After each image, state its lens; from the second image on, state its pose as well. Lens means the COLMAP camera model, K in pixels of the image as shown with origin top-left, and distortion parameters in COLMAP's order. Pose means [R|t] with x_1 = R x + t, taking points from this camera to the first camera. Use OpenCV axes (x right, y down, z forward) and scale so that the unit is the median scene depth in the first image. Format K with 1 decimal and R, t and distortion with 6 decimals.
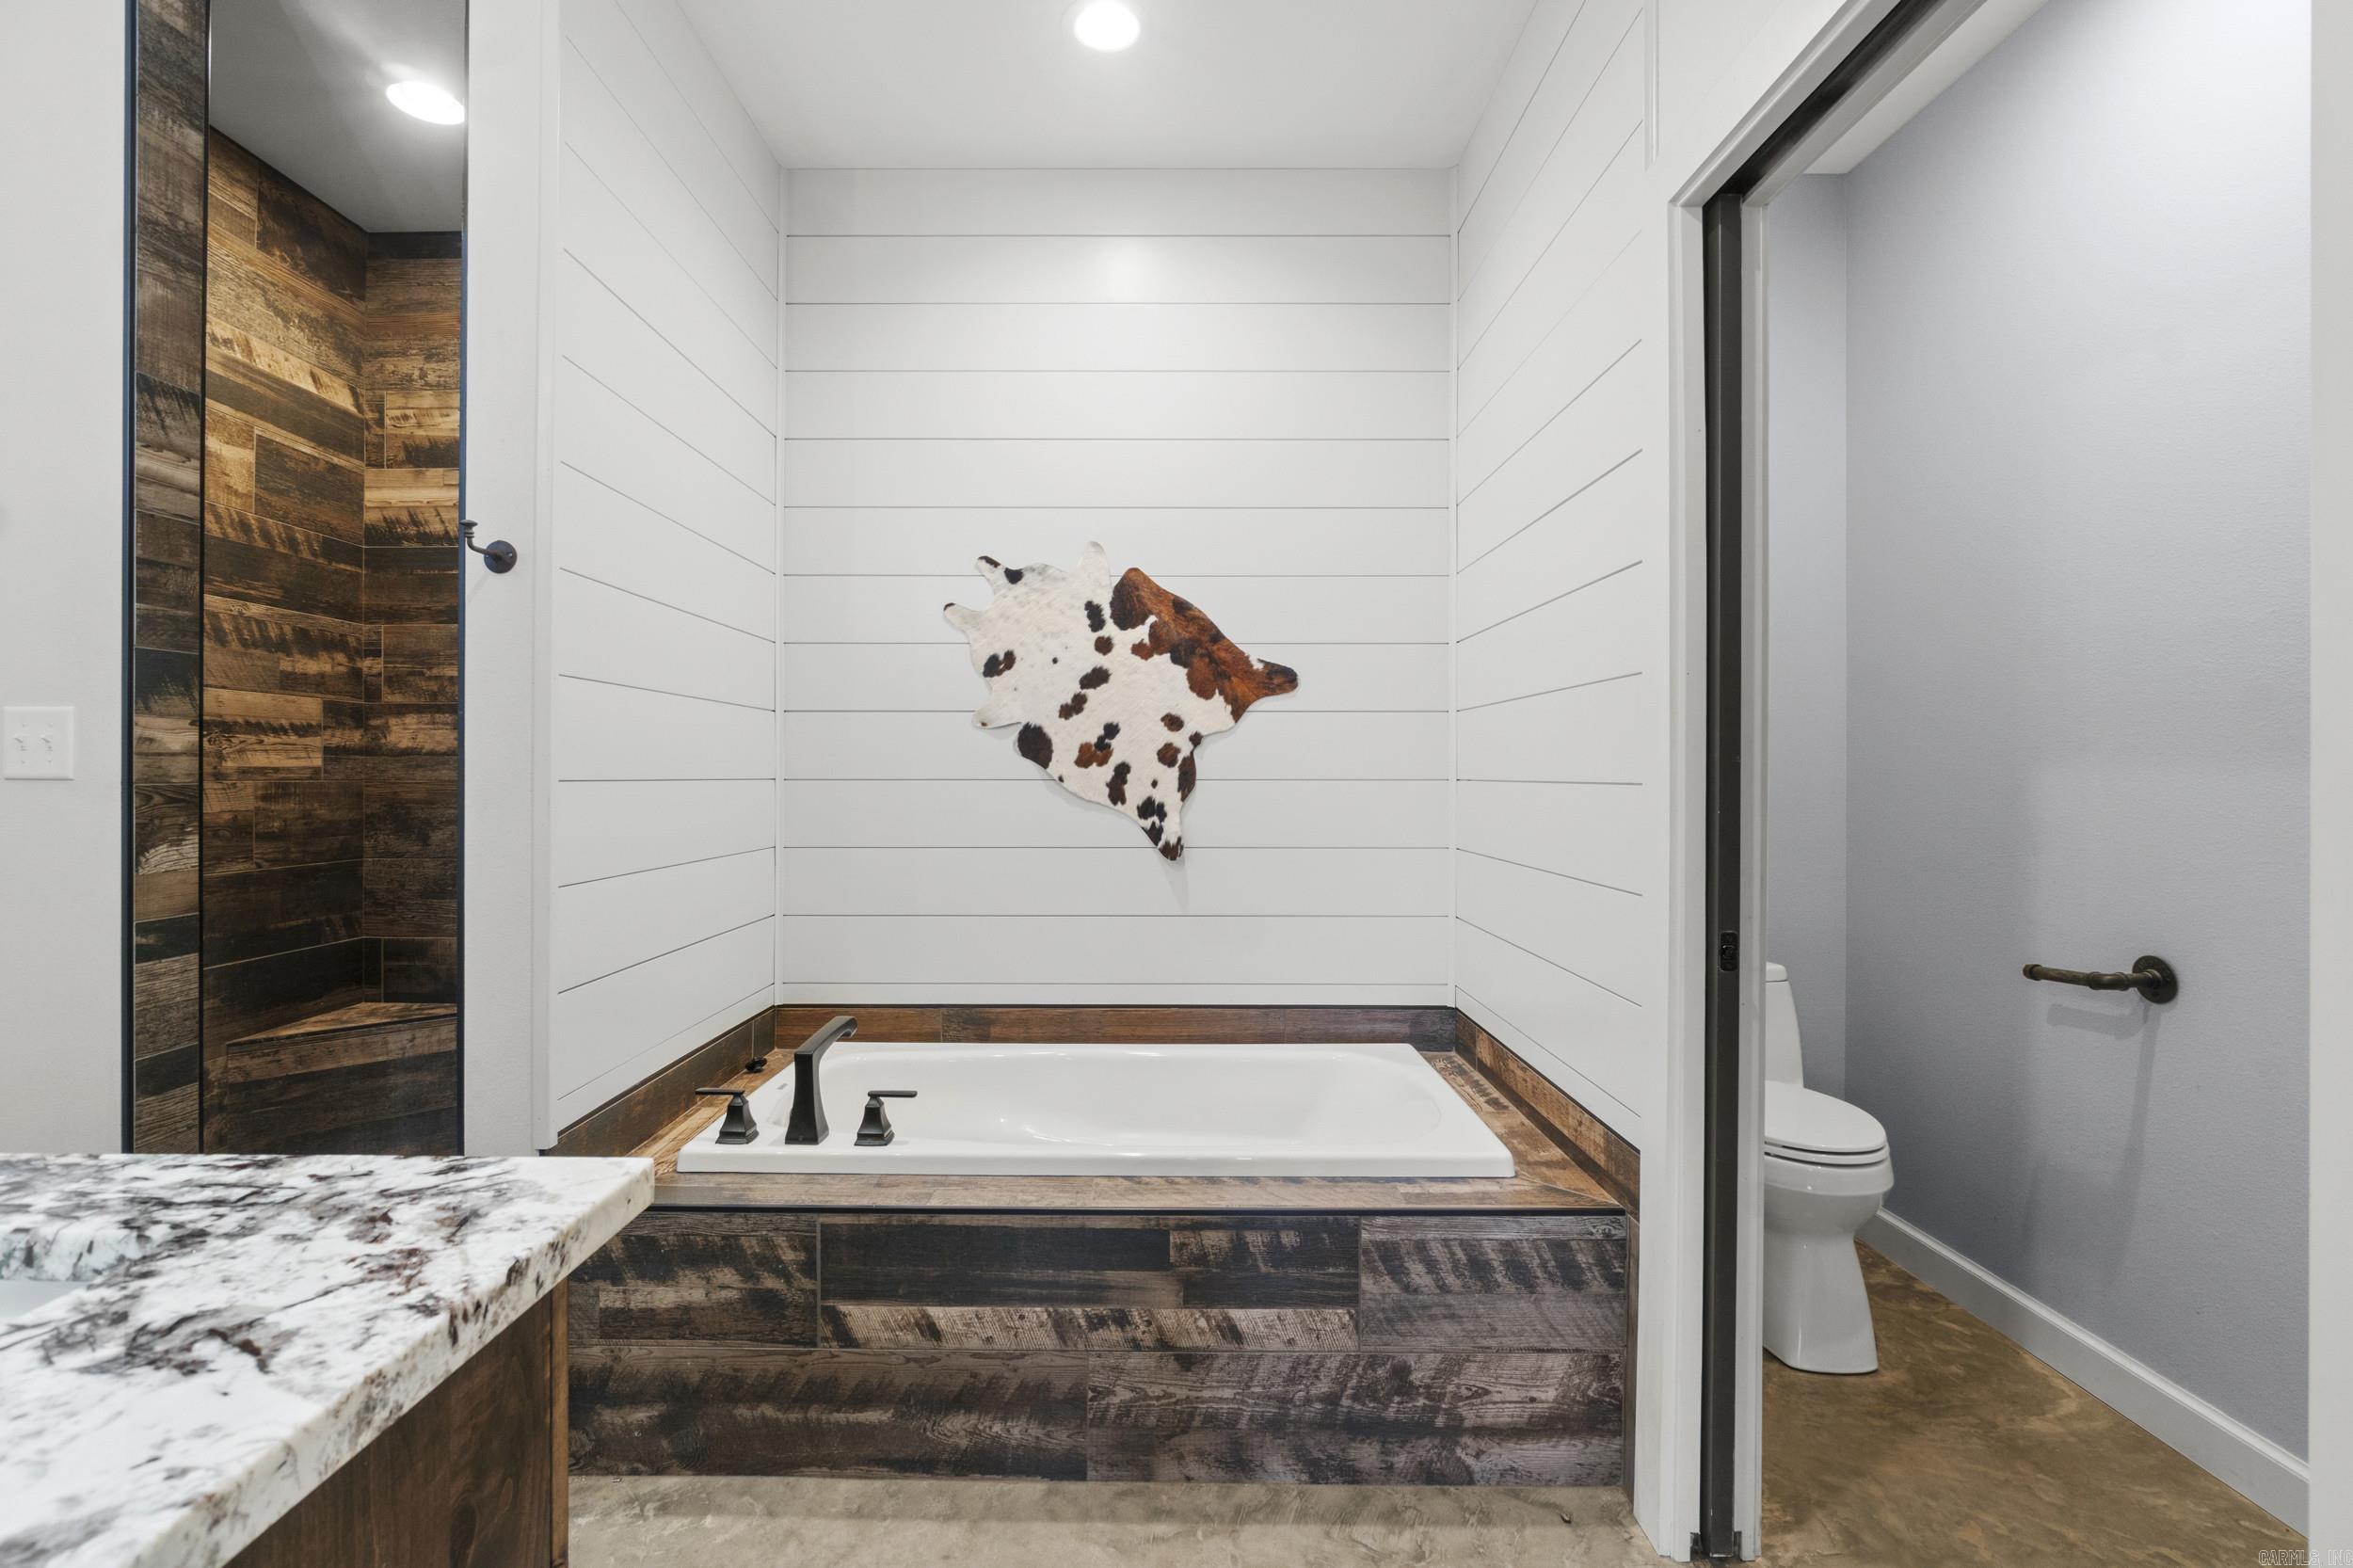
lens RADIAL K [[1153.7, 0, 1176.5], [0, 1153.7, 784.0], [0, 0, 1]] dist [-0.000983, 0.000542]
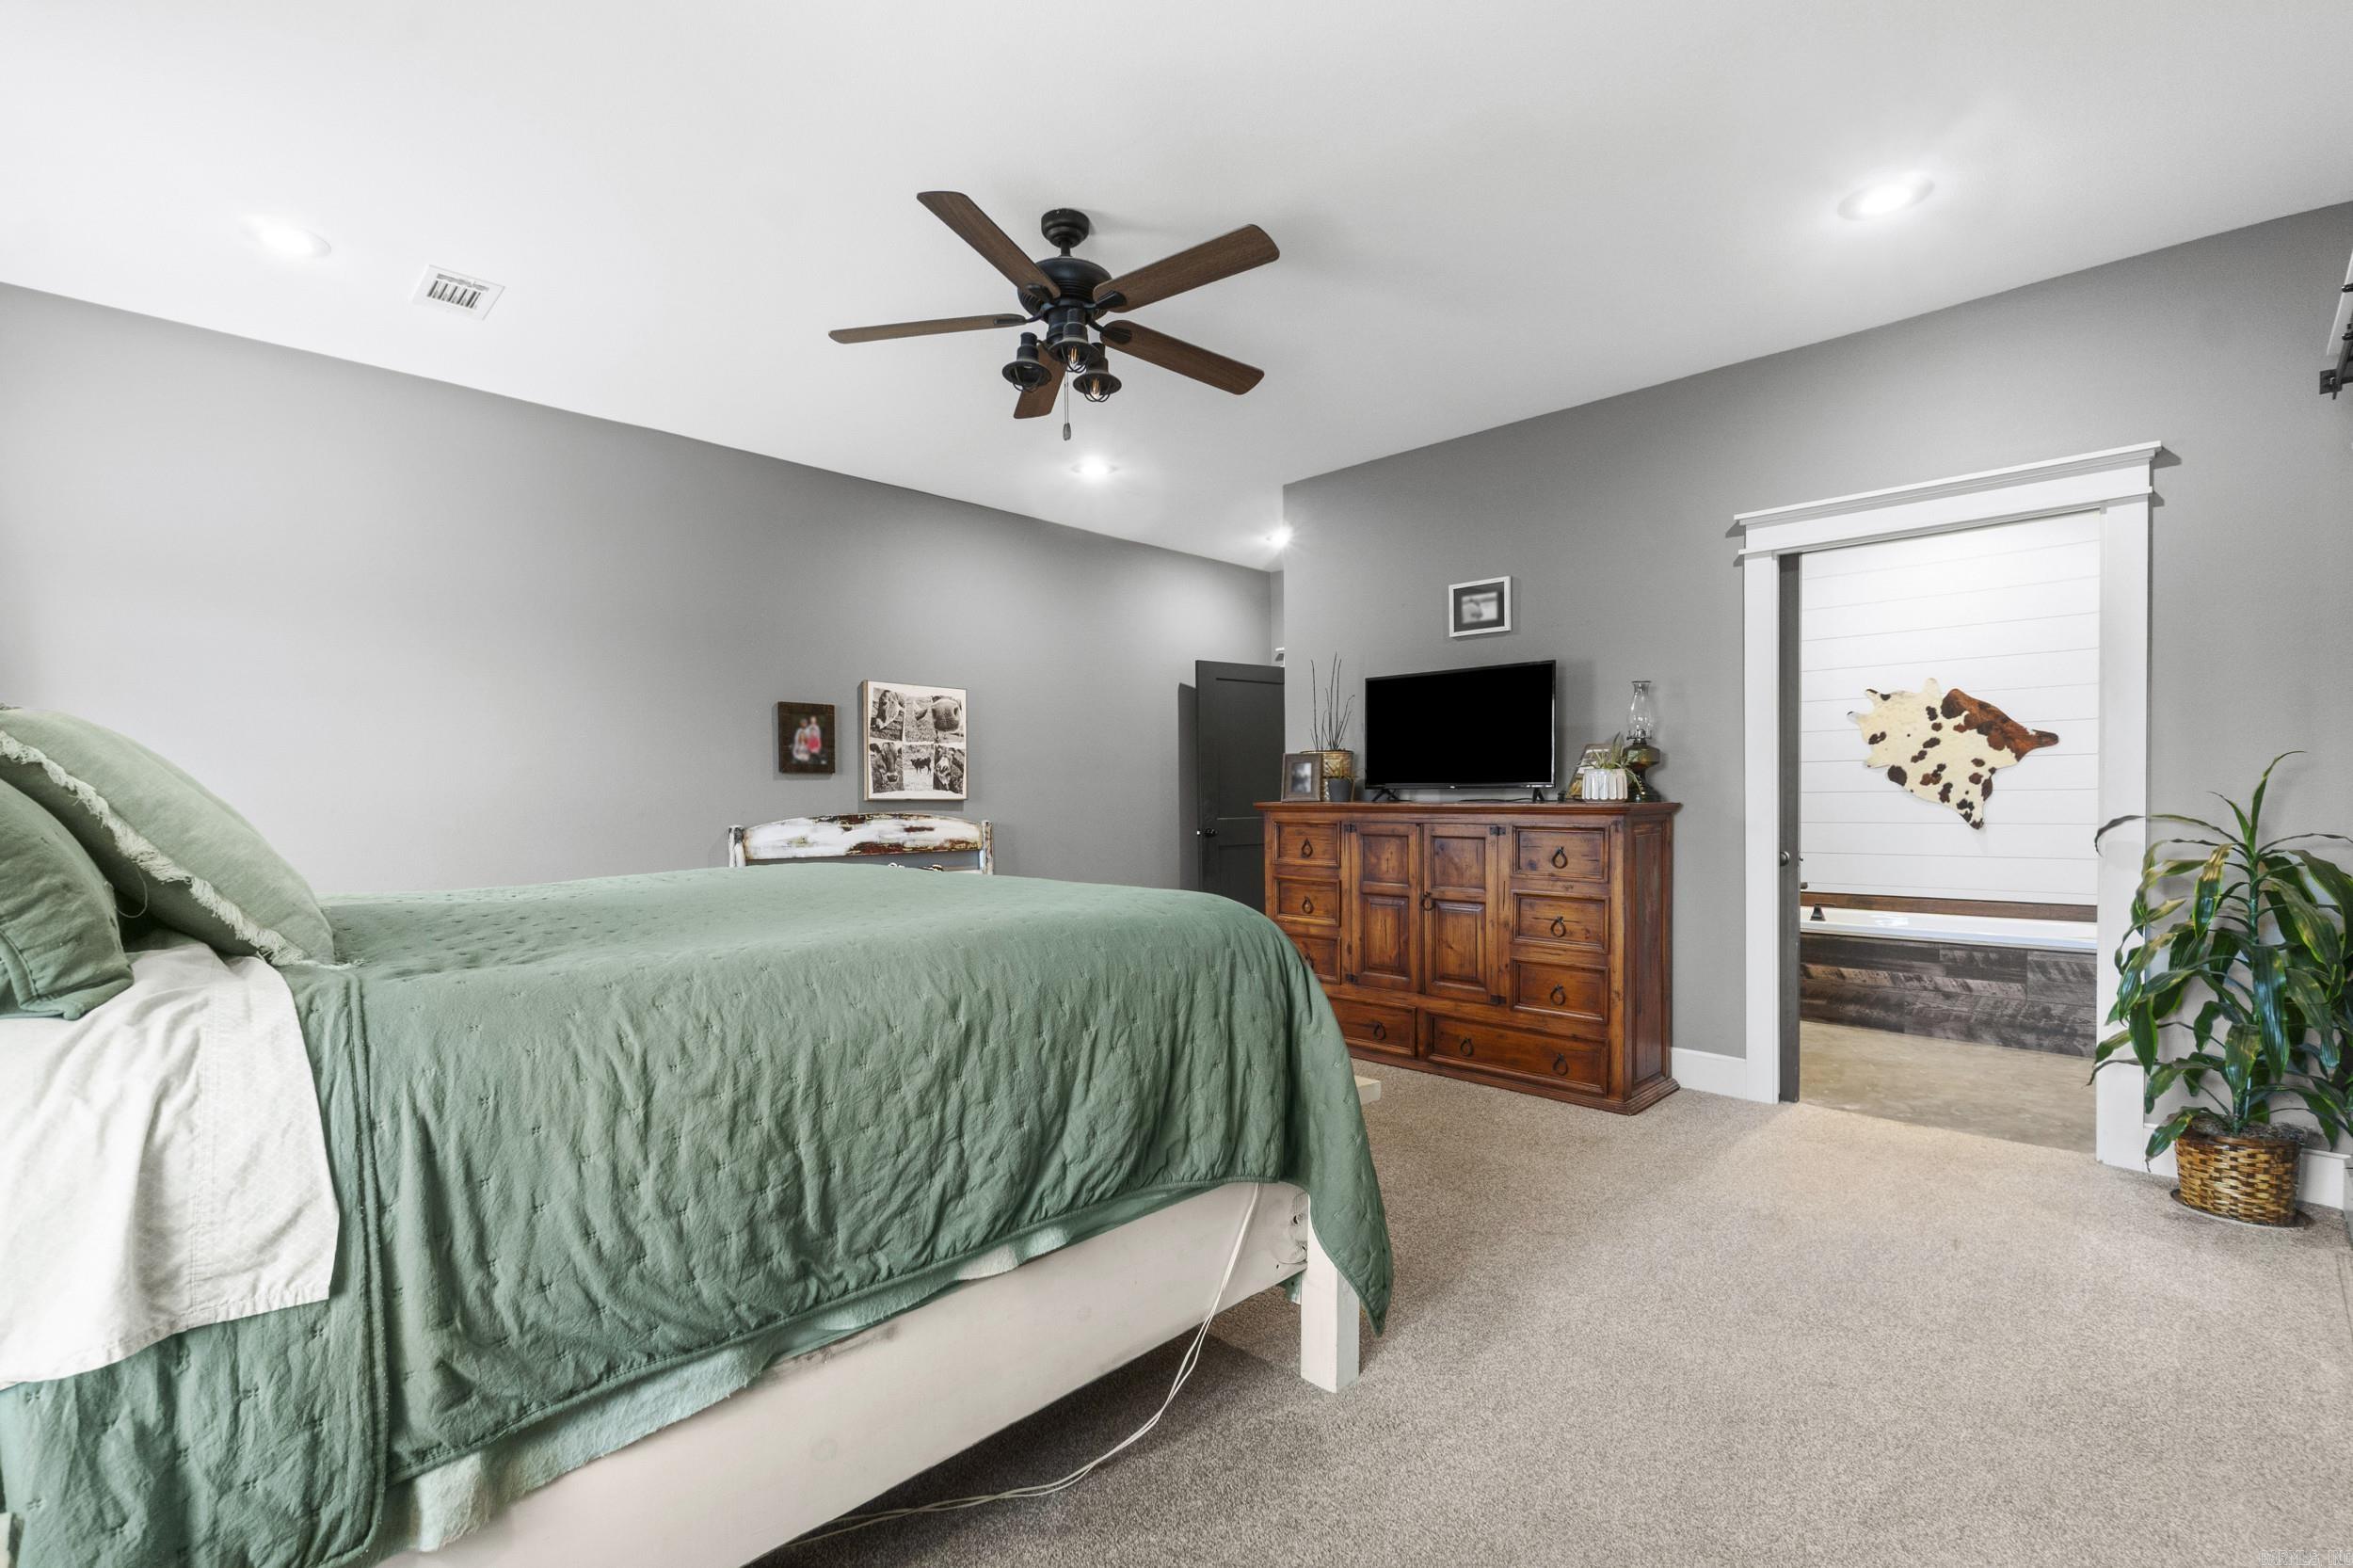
lens RADIAL K [[1022.7, 0, 1172.1], [0, 1022.7, 811.9], [0, 0, 1]] dist [0.000704, 0.000015]
pose [[0.704544, 0.000352, -0.709660, 0.450764], [0.005537, 0.999967, 0.005992, 0.025321], [0.709639, -0.008151, 0.704519, -2.111294]]
